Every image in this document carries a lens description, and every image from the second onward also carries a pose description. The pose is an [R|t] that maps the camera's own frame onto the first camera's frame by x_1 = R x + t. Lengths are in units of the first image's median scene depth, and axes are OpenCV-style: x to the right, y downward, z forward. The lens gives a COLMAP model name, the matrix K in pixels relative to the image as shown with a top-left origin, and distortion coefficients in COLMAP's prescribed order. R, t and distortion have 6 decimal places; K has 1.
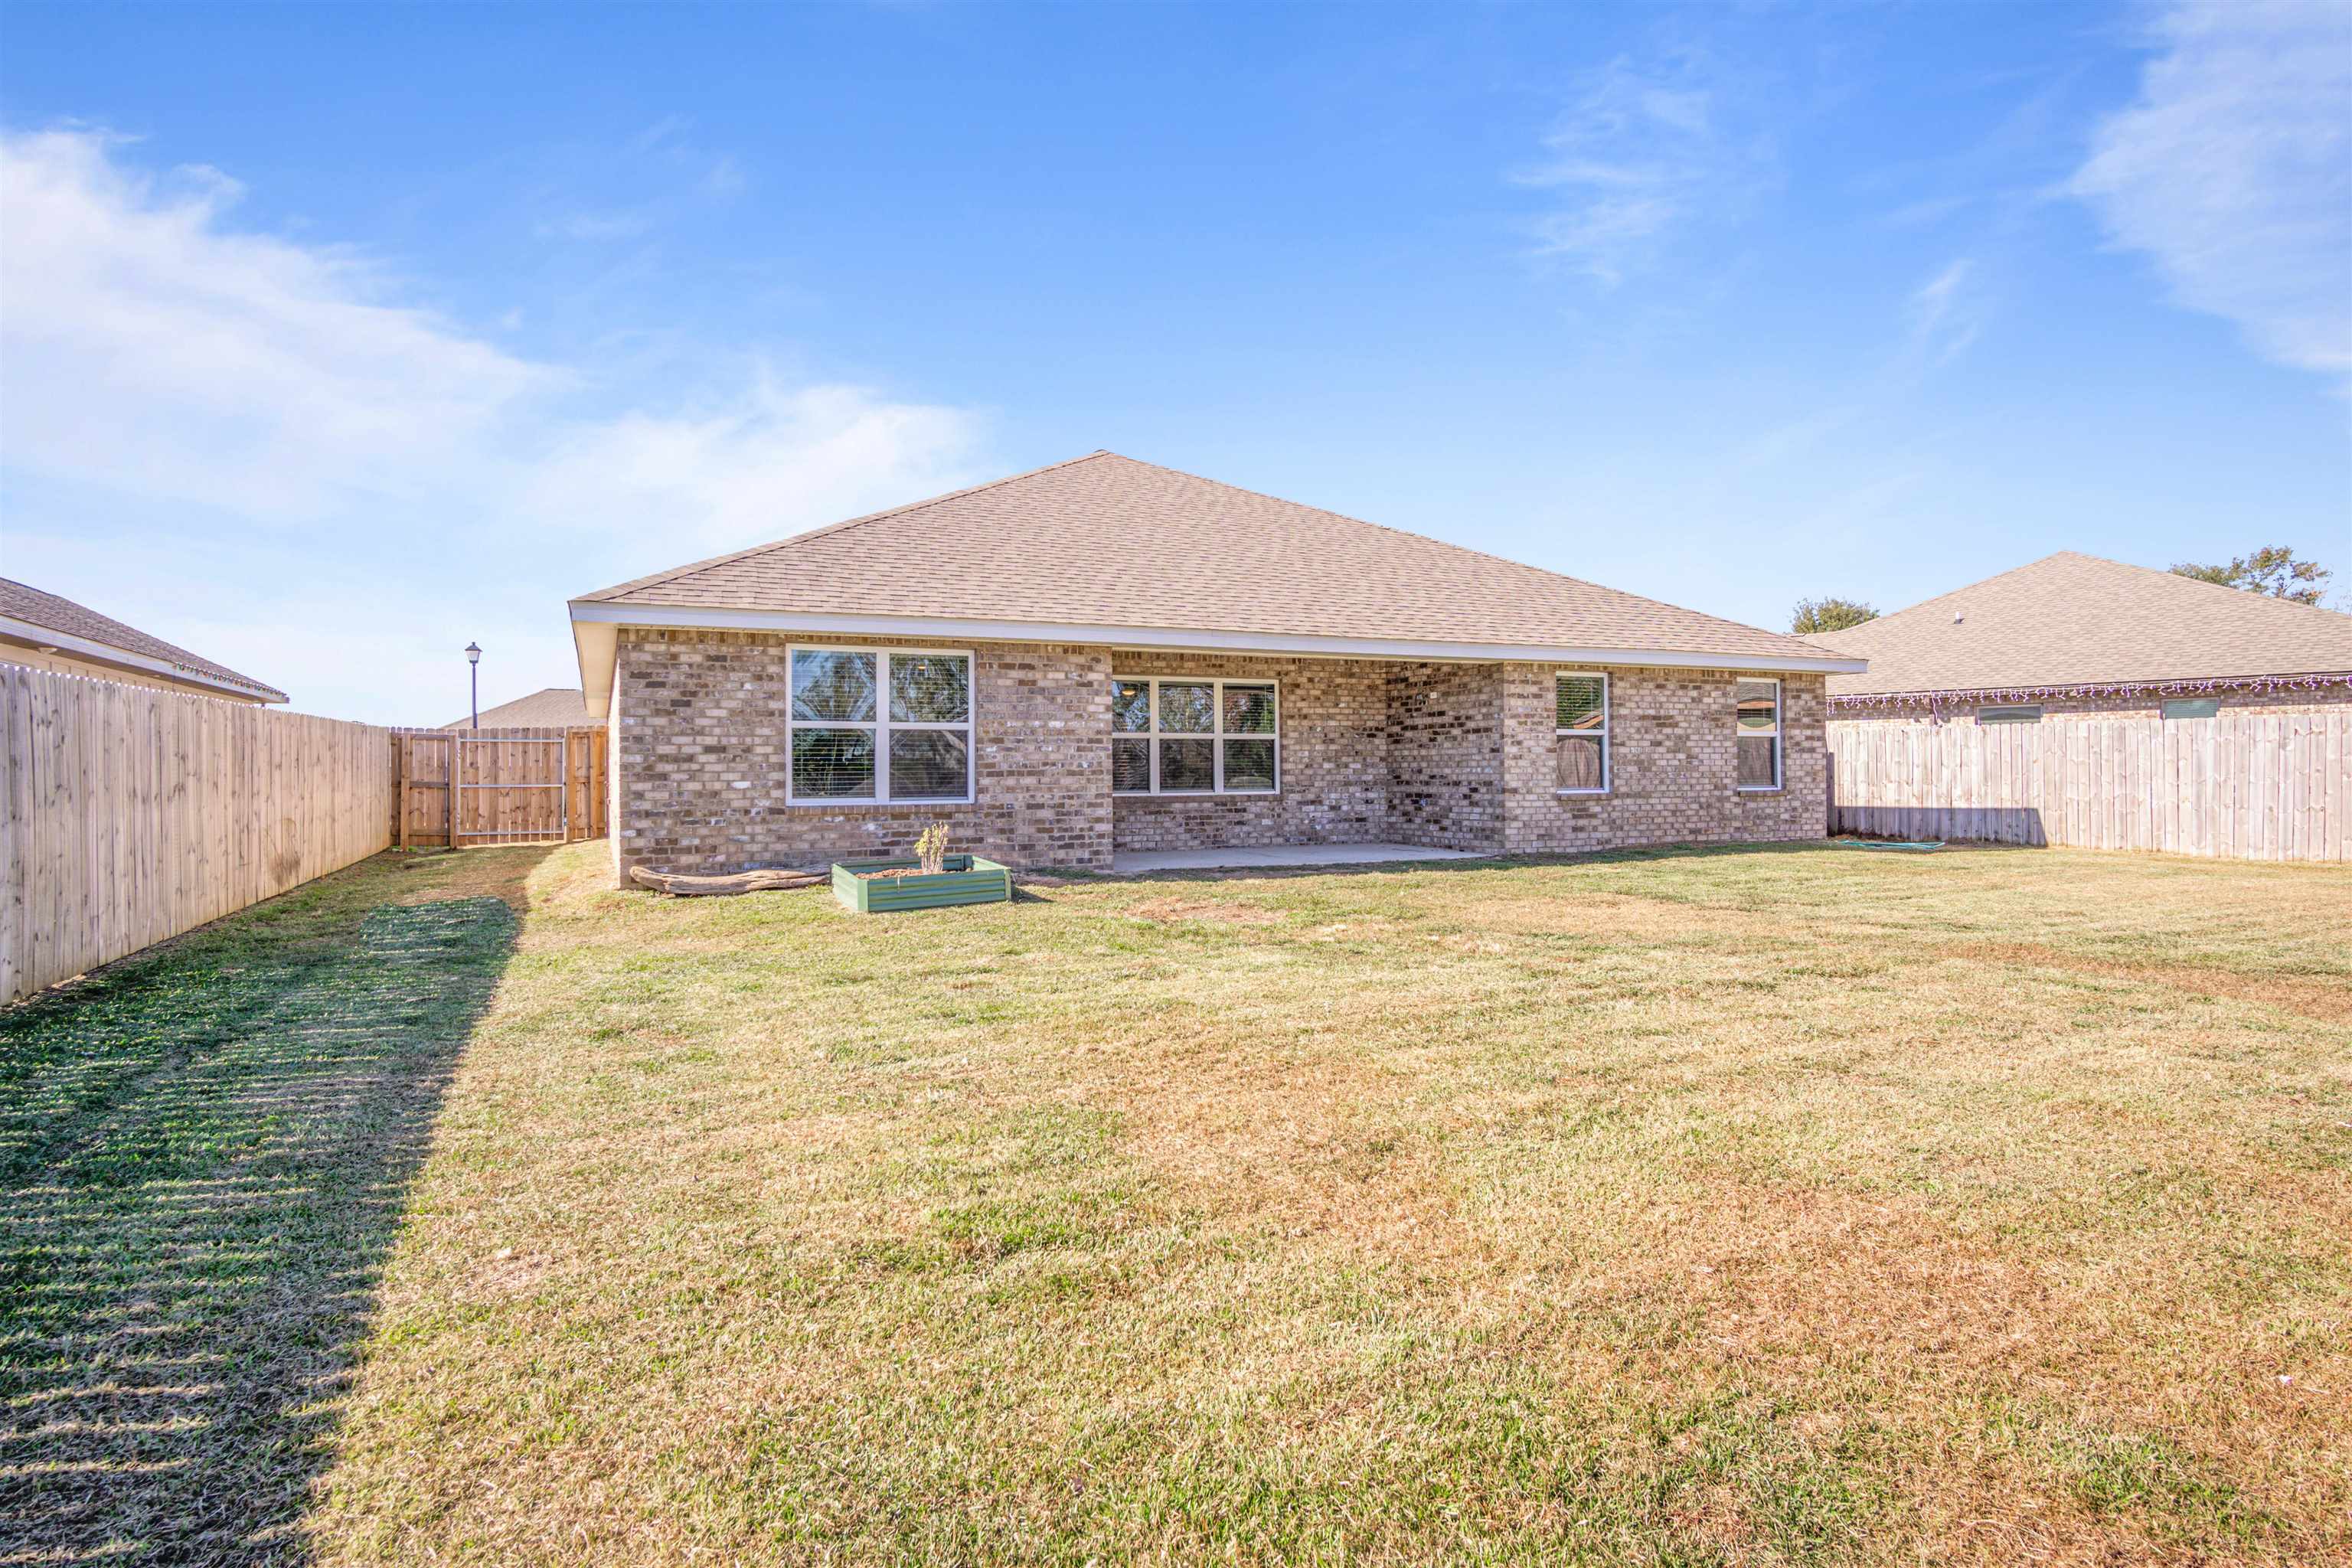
lens RADIAL K [[1265.4, 0, 1168.4], [0, 1265.4, 770.7], [0, 0, 1]] dist [-0.000734, 0.002430]
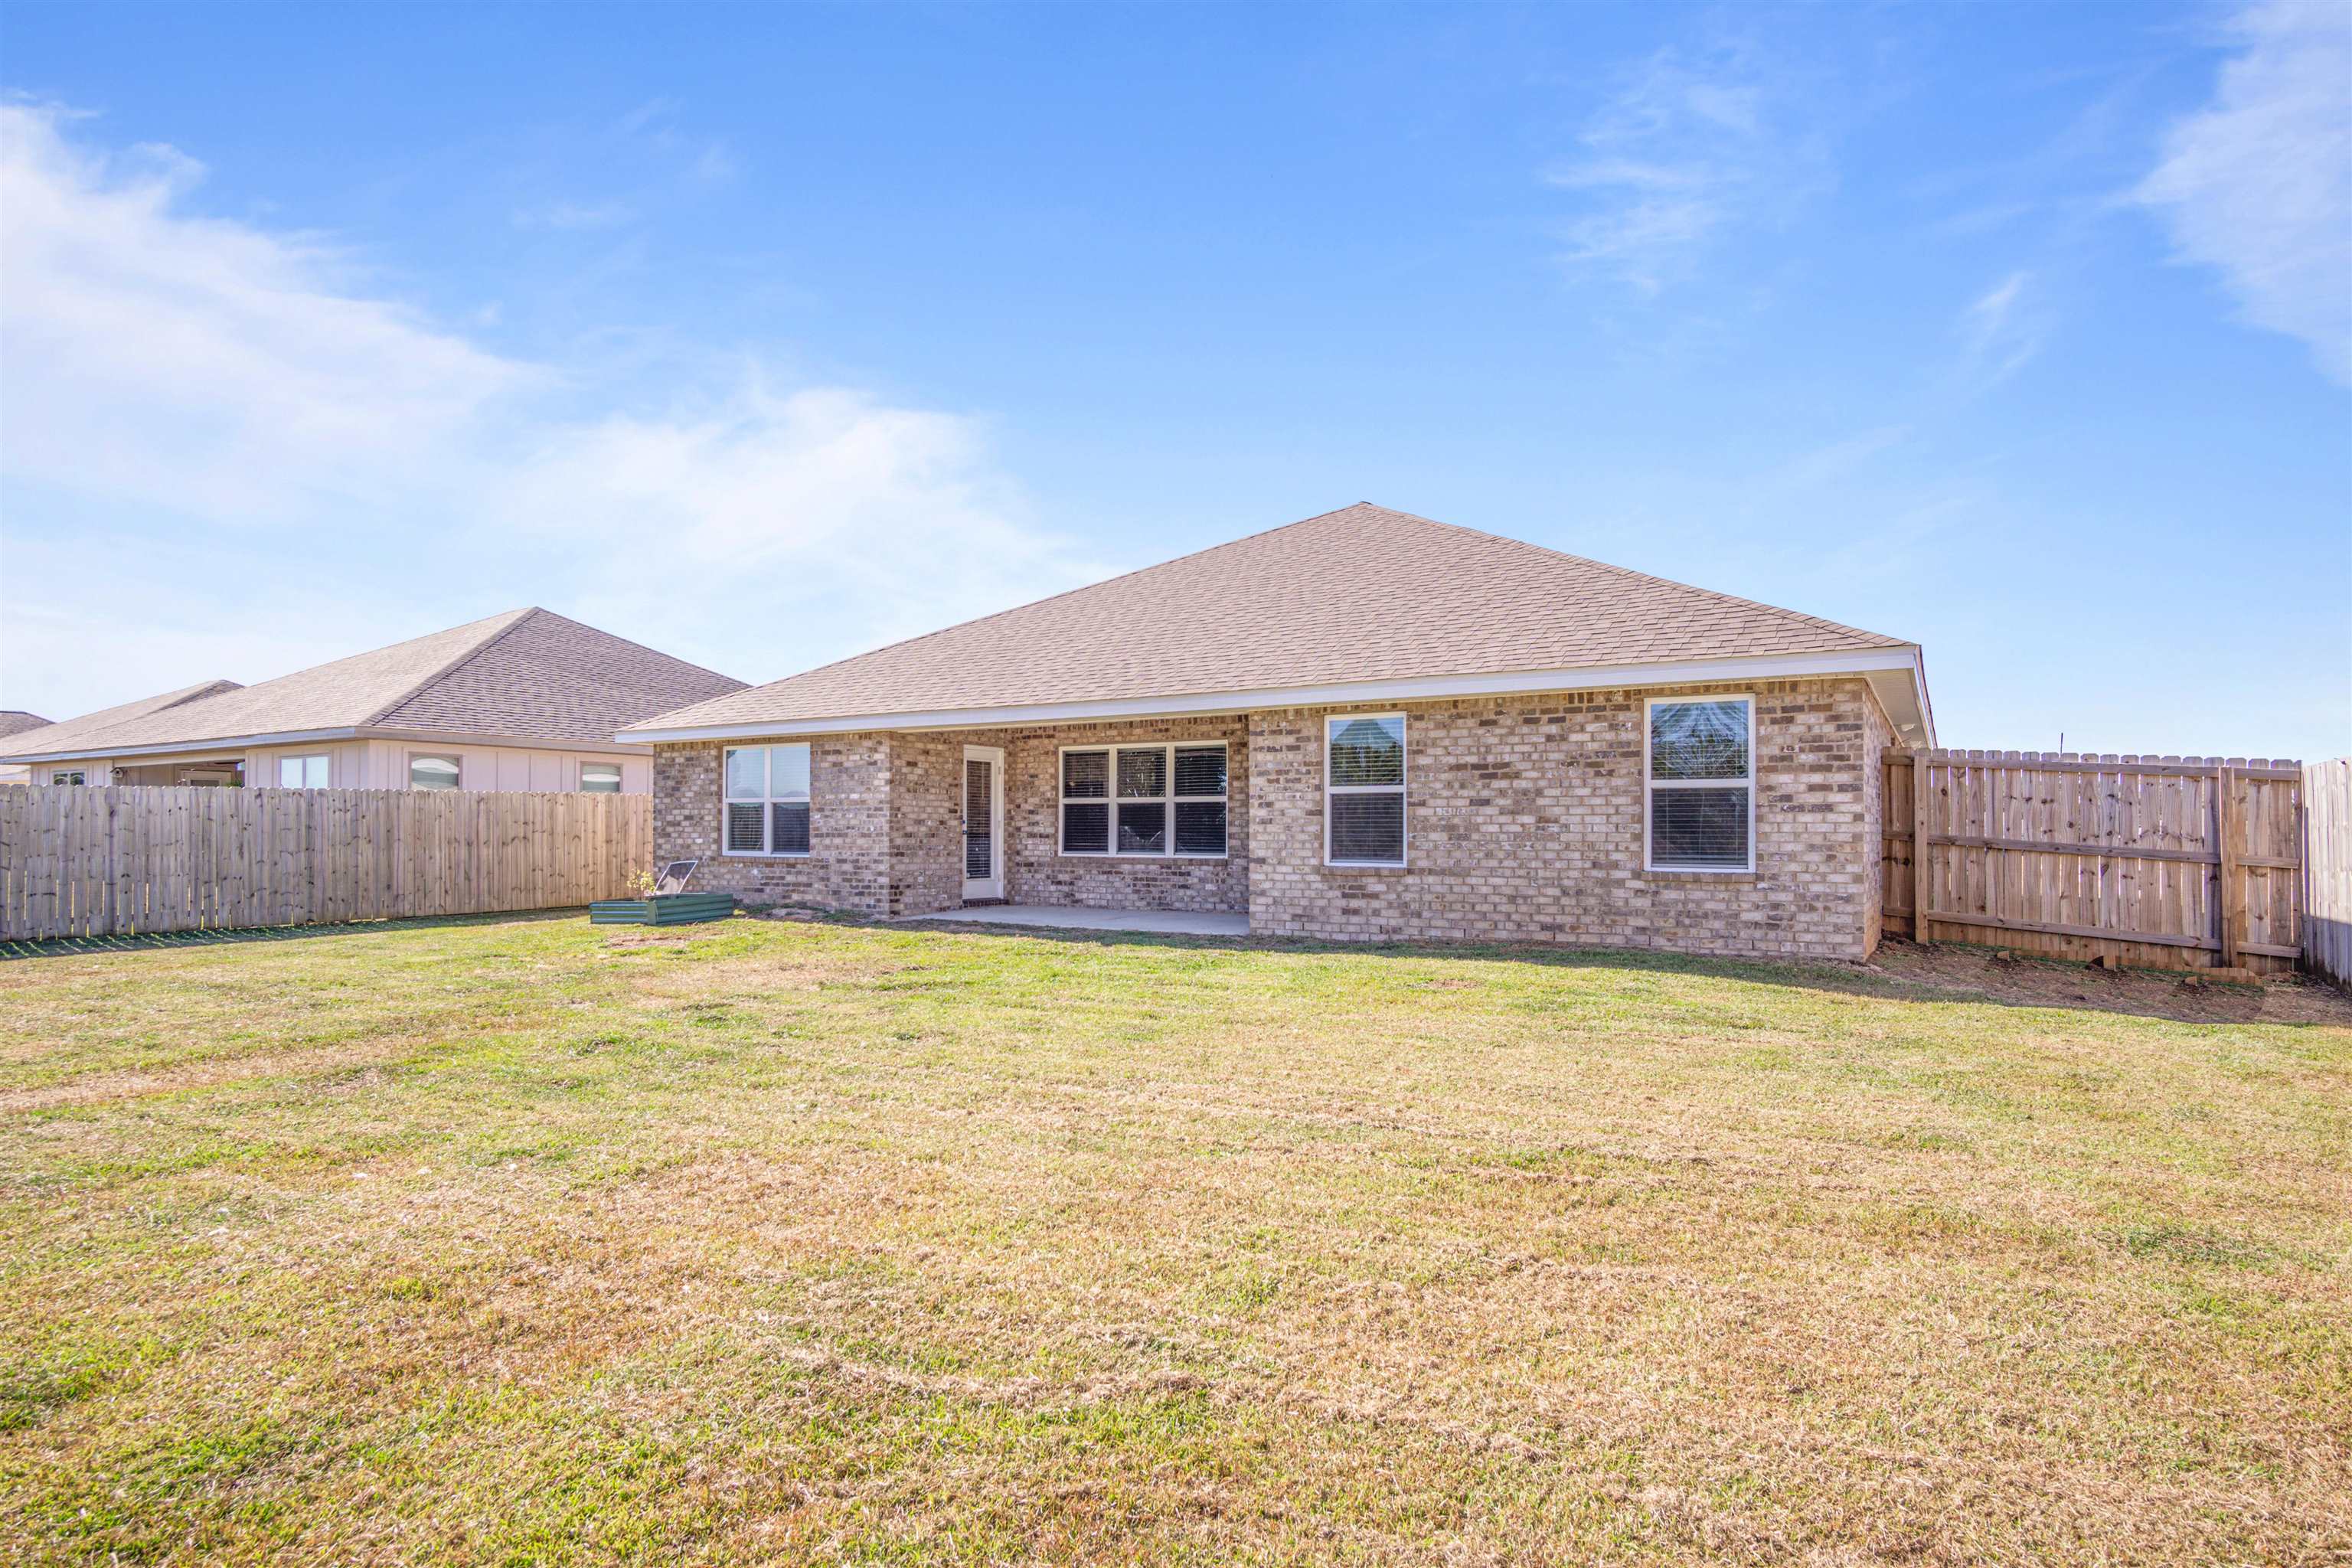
lens RADIAL K [[1265.4, 0, 1168.4], [0, 1265.4, 770.7], [0, 0, 1]] dist [-0.000734, 0.002430]
pose [[0.552124, -0.032450, -0.833130, 0.911853], [-0.003399, 0.999146, -0.041168, -0.009083], [0.833755, 0.025562, 0.551543, 0.455364]]
